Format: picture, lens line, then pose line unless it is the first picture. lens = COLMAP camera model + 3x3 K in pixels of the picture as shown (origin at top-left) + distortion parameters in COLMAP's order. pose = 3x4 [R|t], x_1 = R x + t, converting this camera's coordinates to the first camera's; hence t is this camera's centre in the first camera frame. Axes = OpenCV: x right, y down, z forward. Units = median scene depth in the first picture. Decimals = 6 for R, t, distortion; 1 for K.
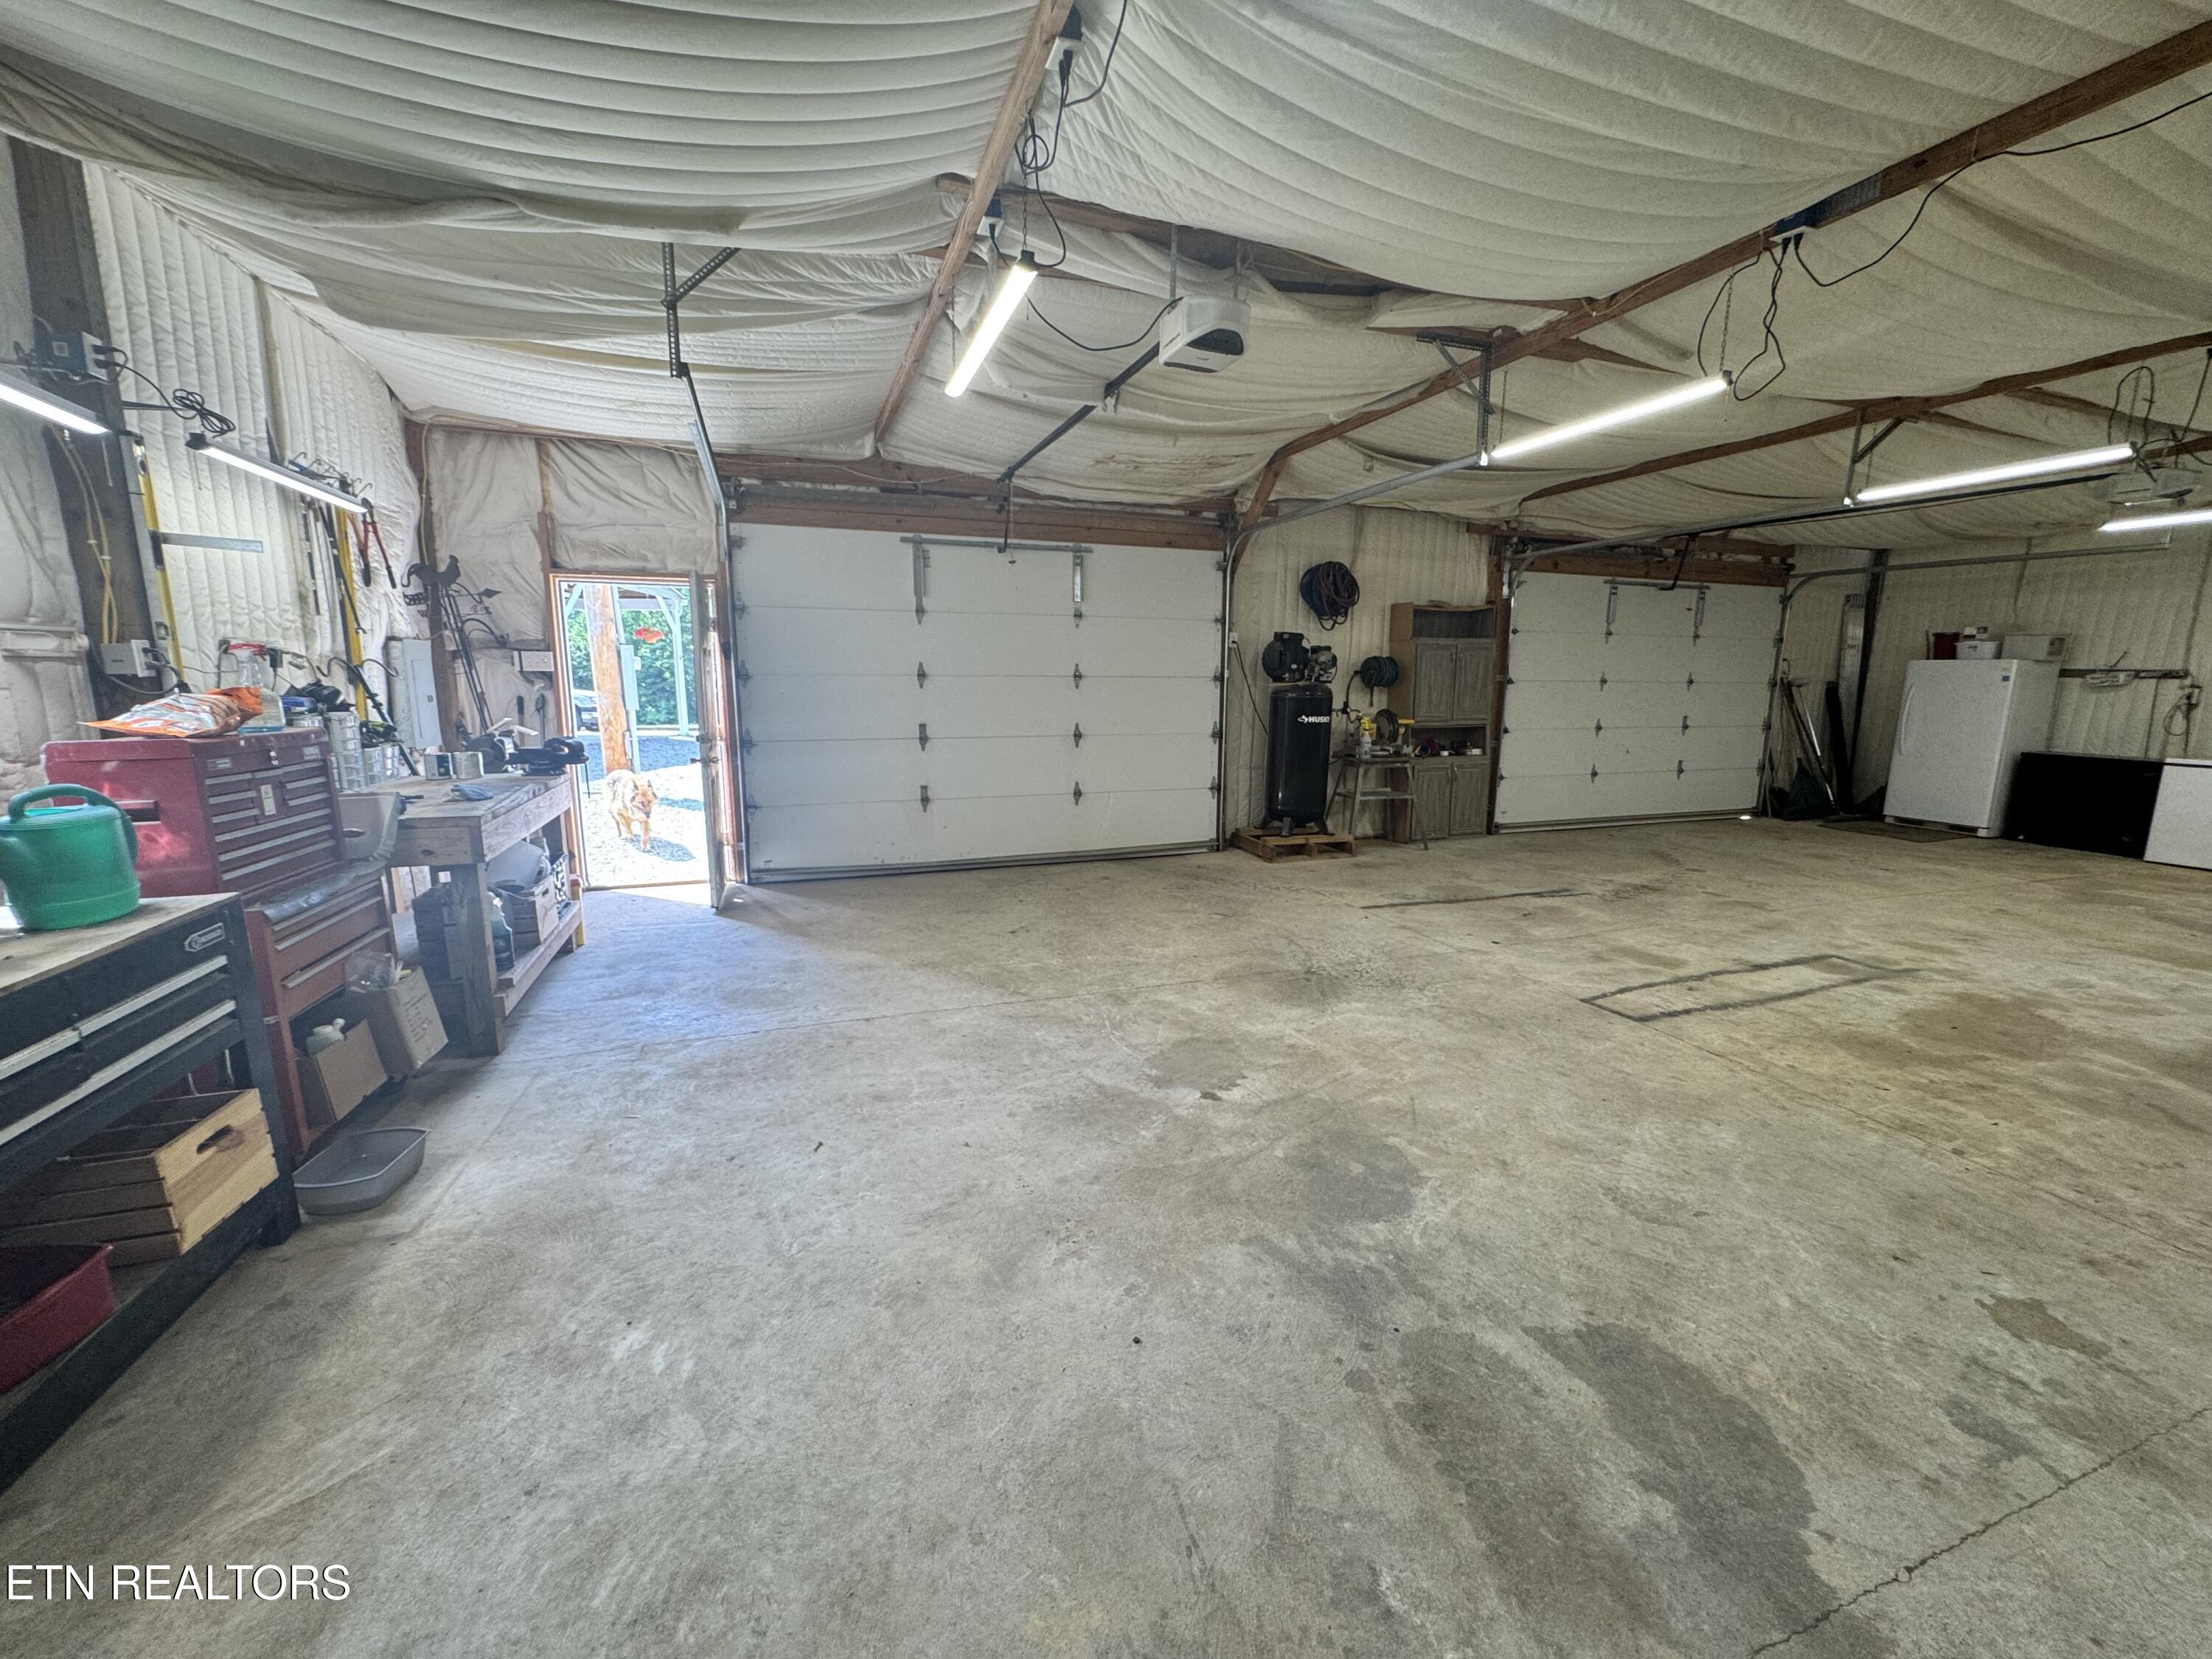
lens RADIAL K [[885.4, 0, 1103.3], [0, 885.4, 828.2], [0, 0, 1]] dist [-0.003058, 0.000575]
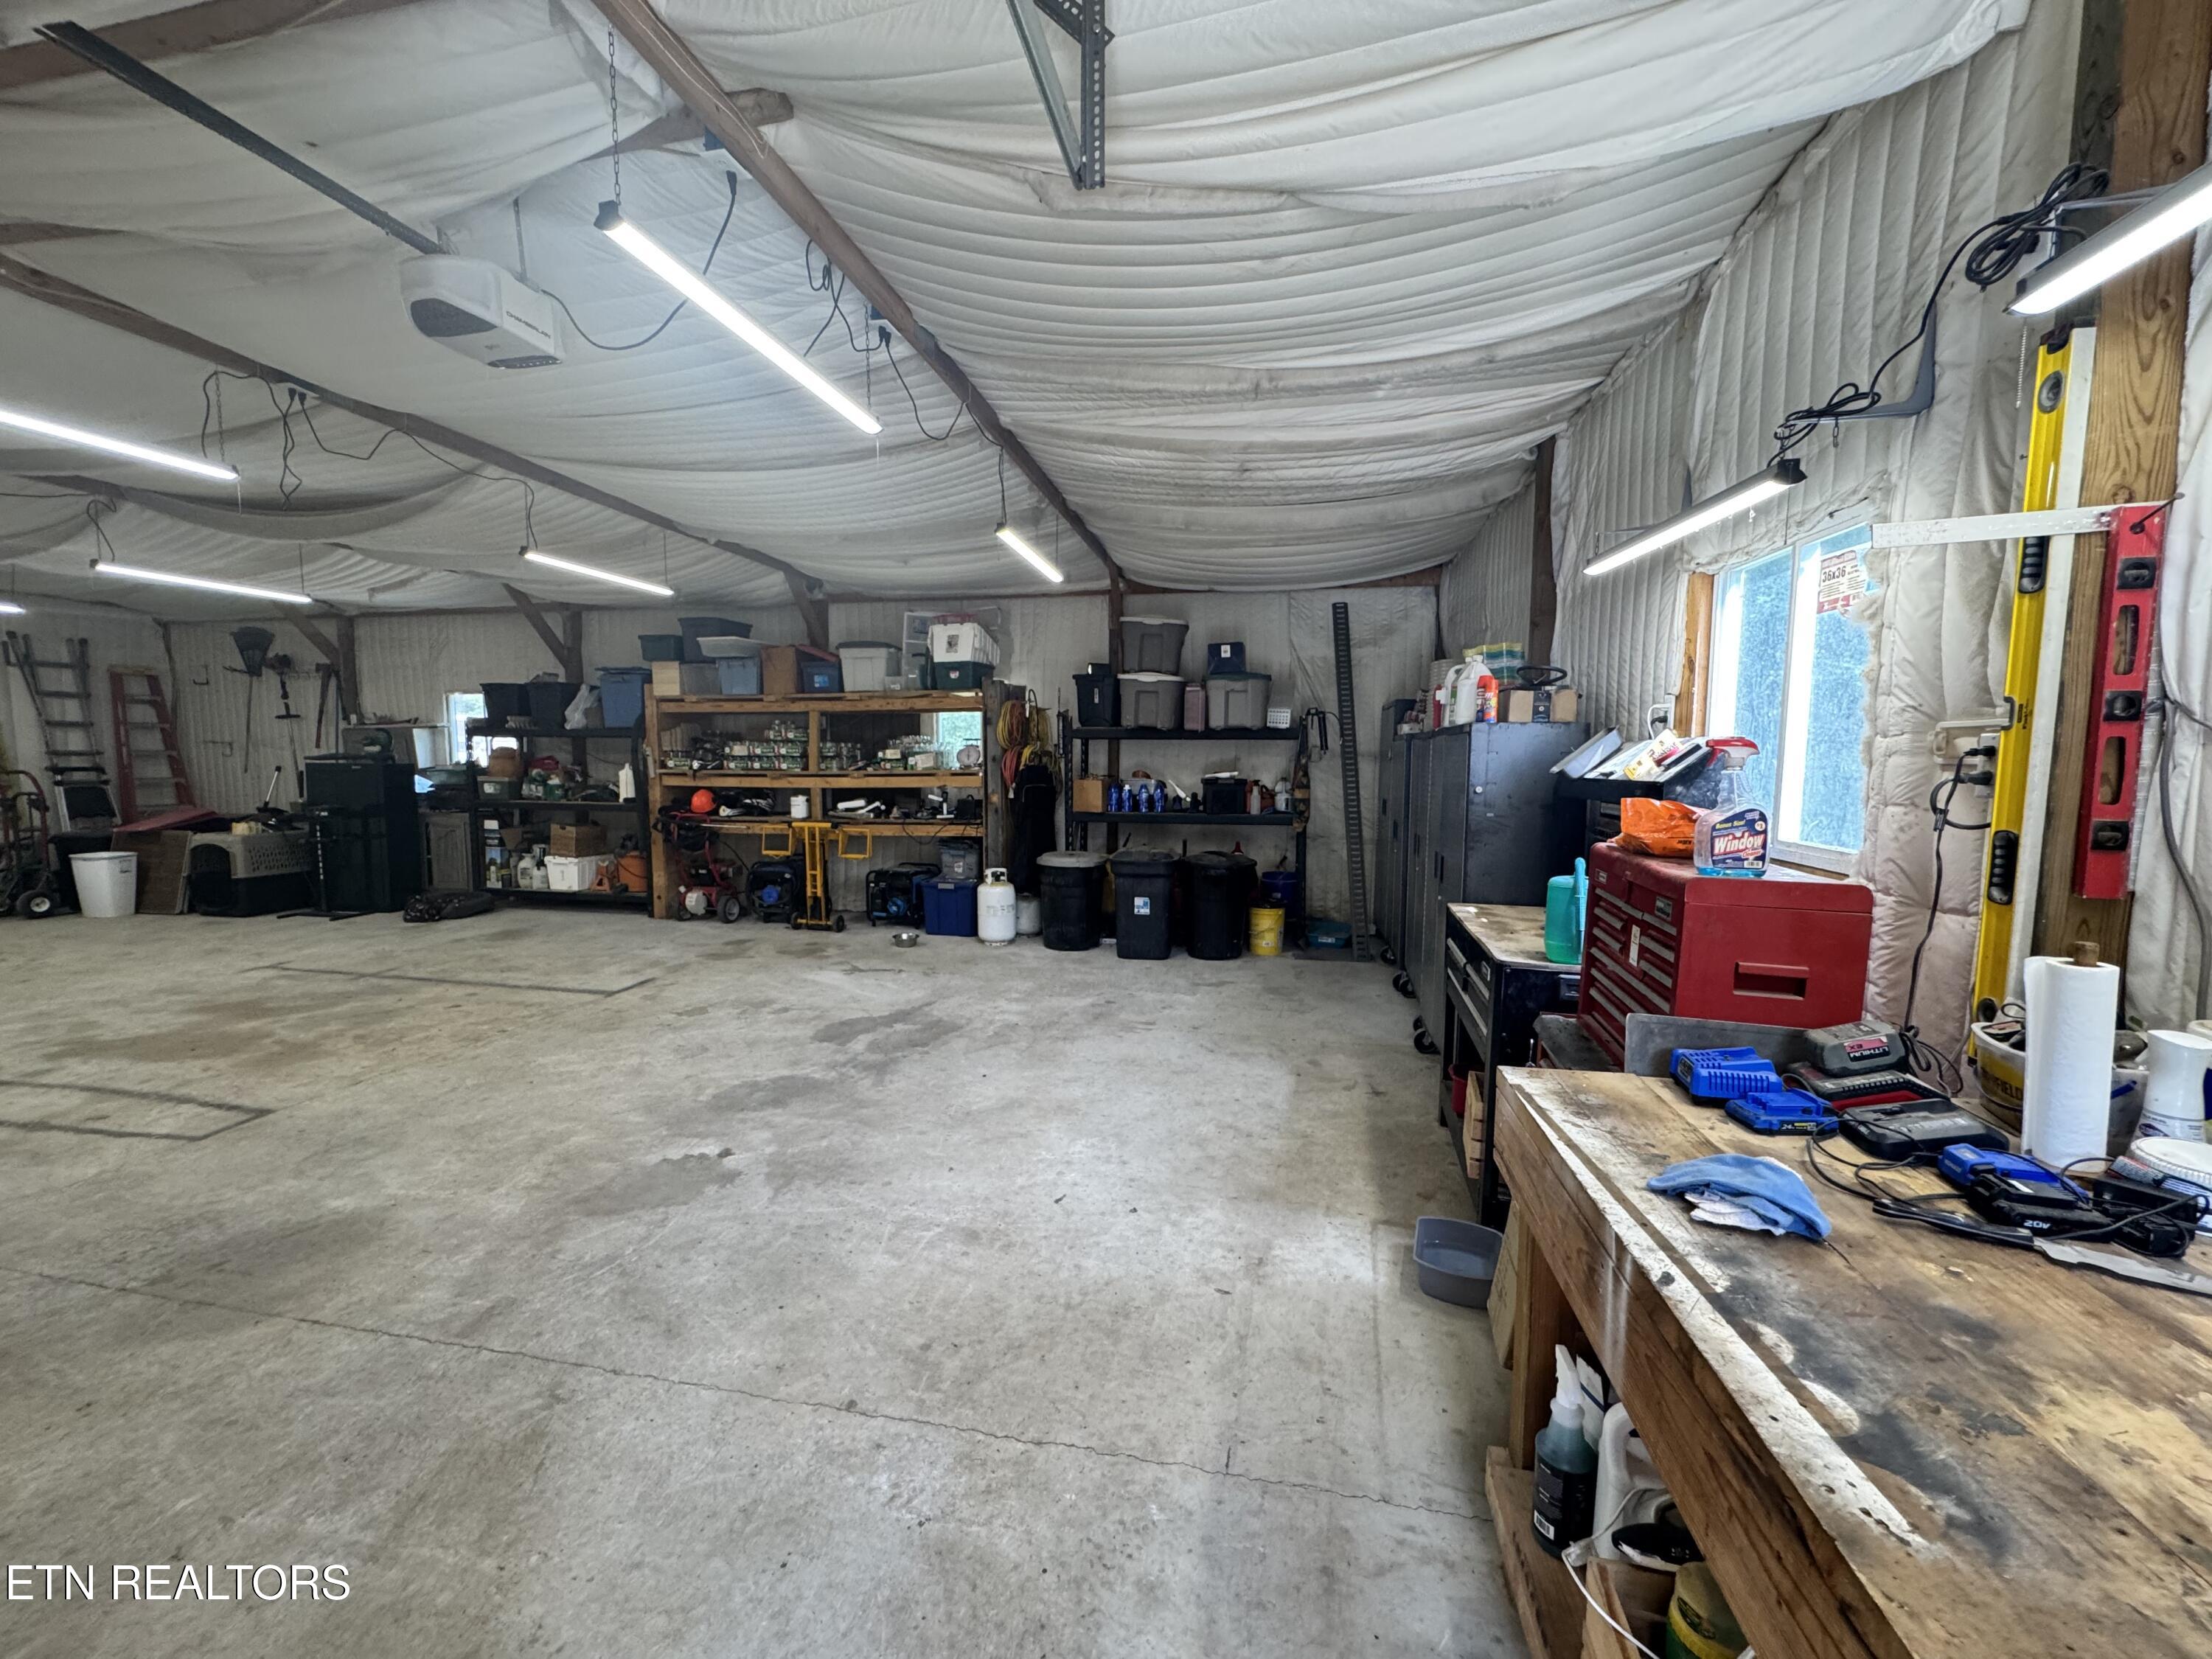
lens RADIAL K [[885.4, 0, 1103.3], [0, 885.4, 828.2], [0, 0, 1]] dist [-0.003058, 0.000575]
pose [[-0.854588, -0.056245, 0.516251, -0.631707], [0.076034, 0.969852, 0.231529, -0.229328], [-0.513710, 0.237115, -0.824548, 1.233730]]
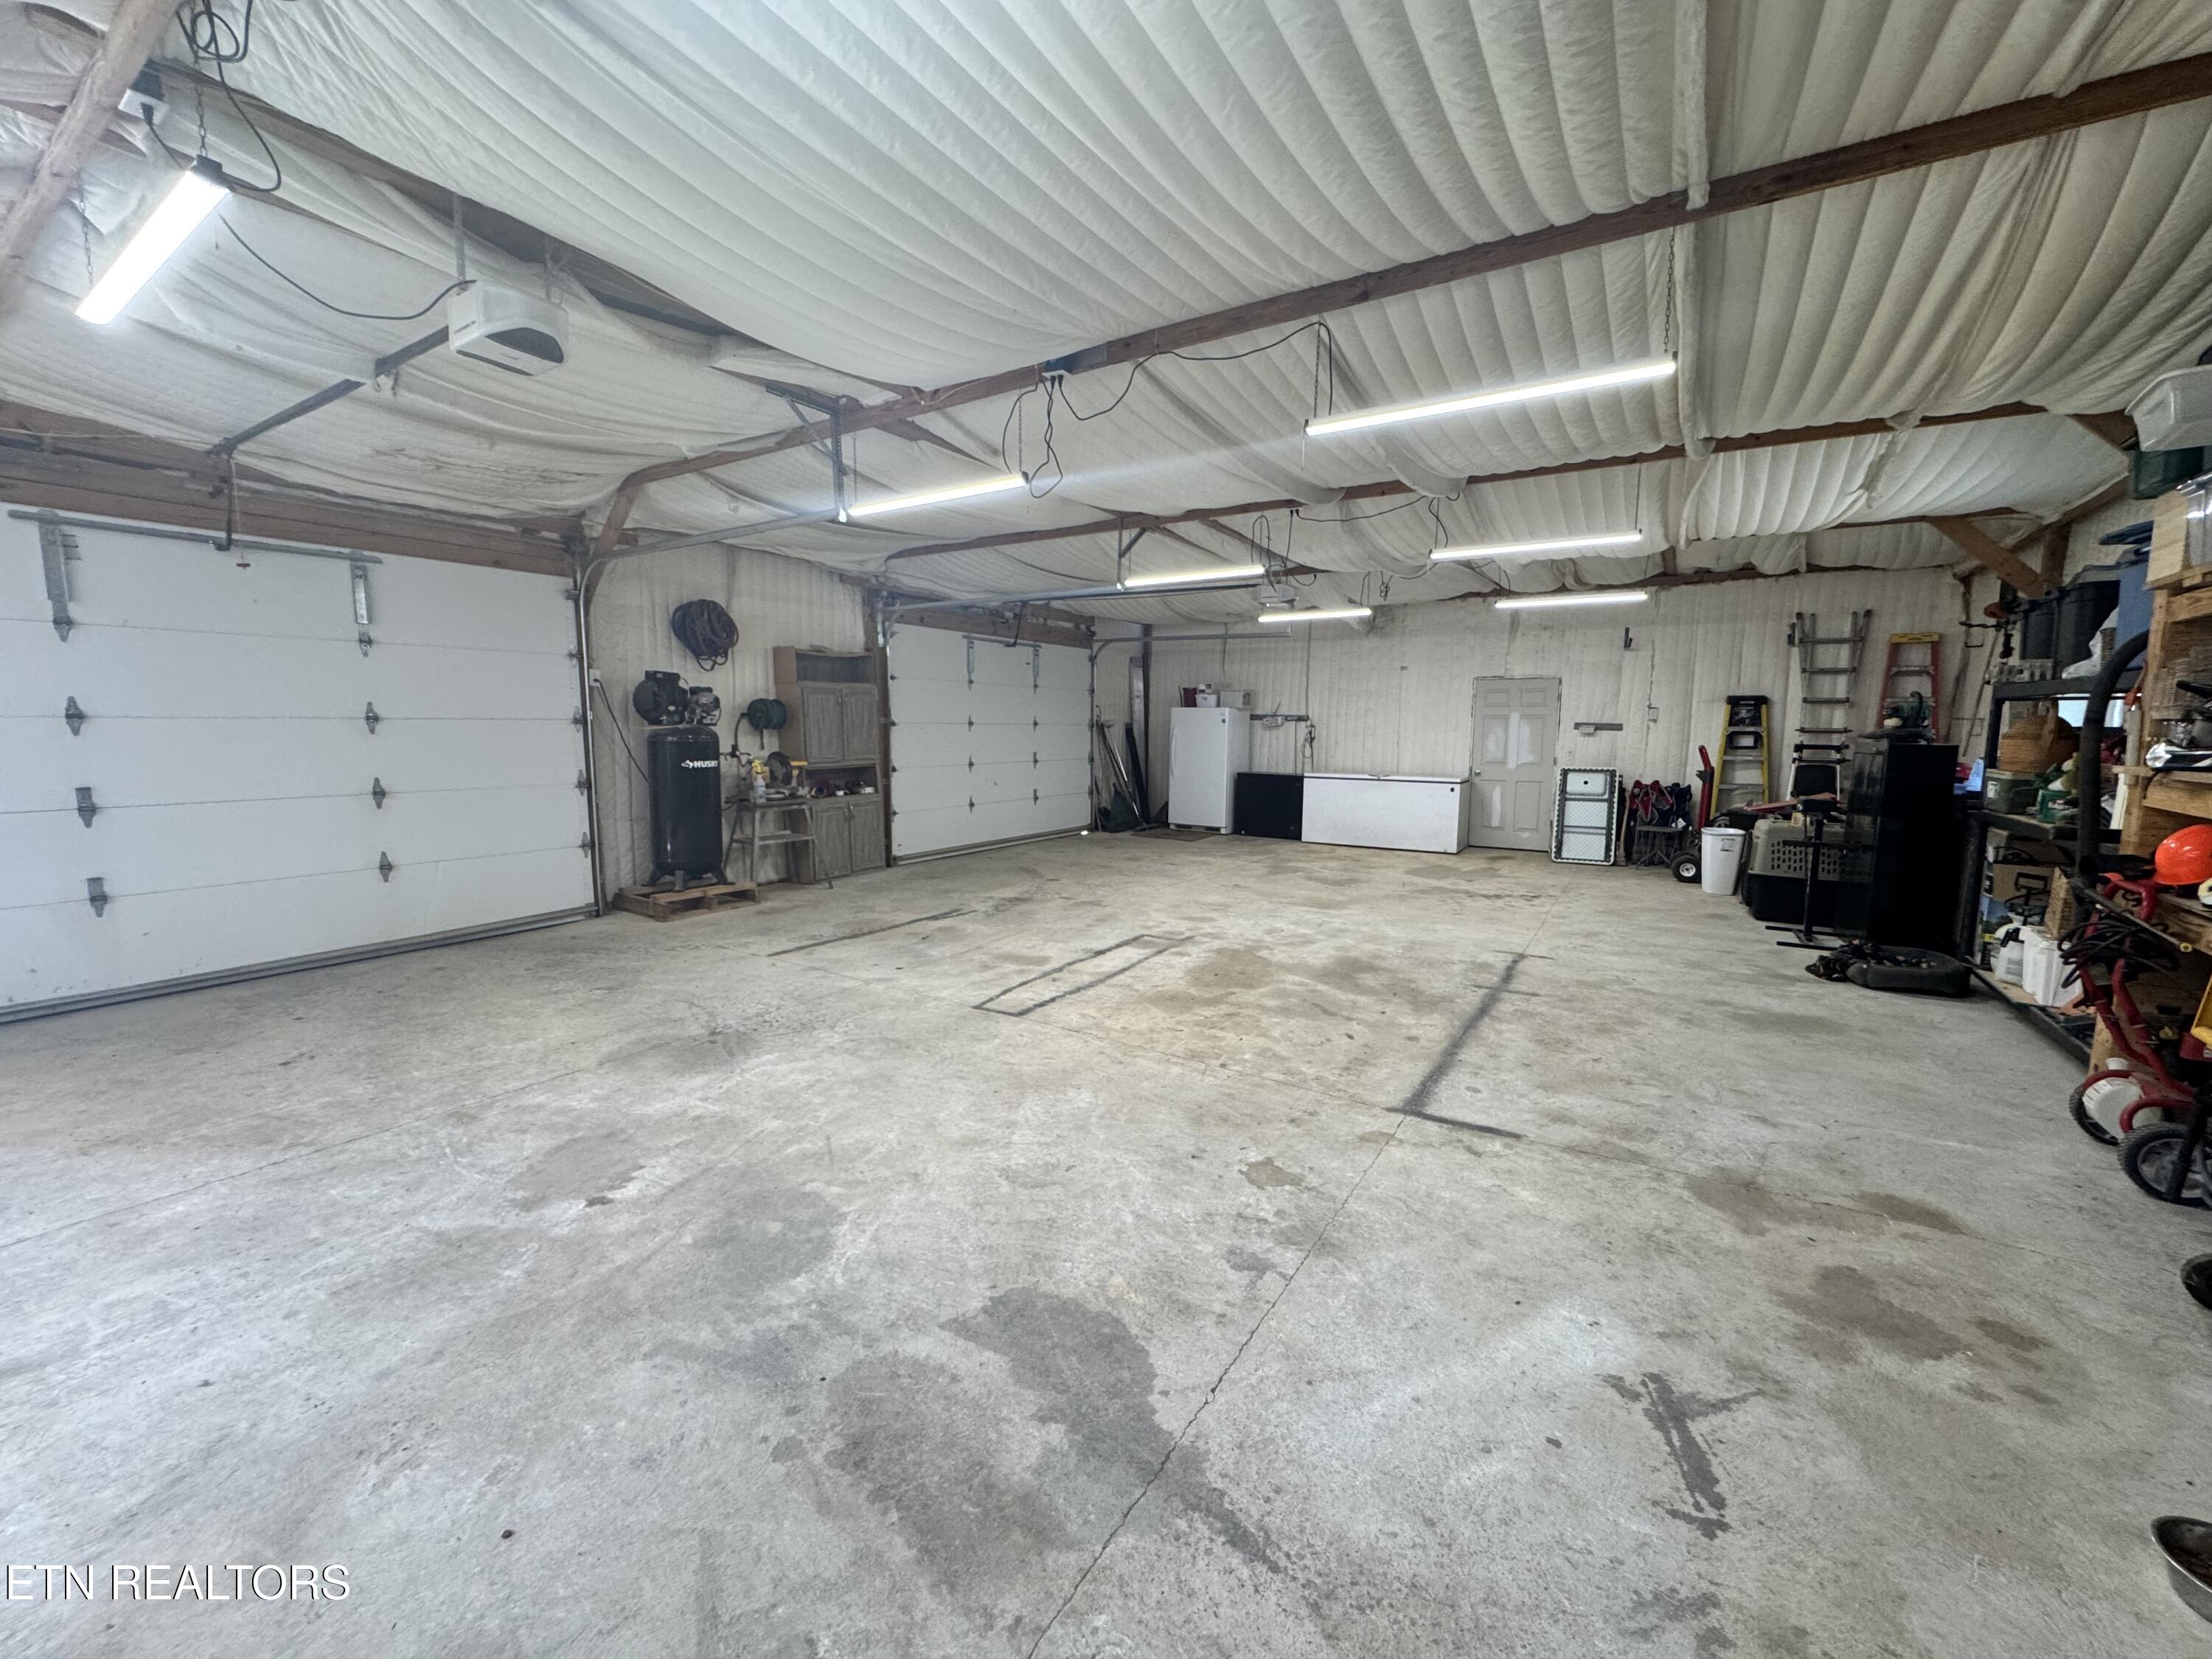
lens RADIAL K [[885.4, 0, 1103.3], [0, 885.4, 828.2], [0, 0, 1]] dist [-0.003058, 0.000575]
pose [[0.796822, -0.072076, 0.599900, 0.017413], [0.099865, 0.994915, -0.013111, 0.000399], [-0.595904, 0.070356, 0.799968, -0.008947]]
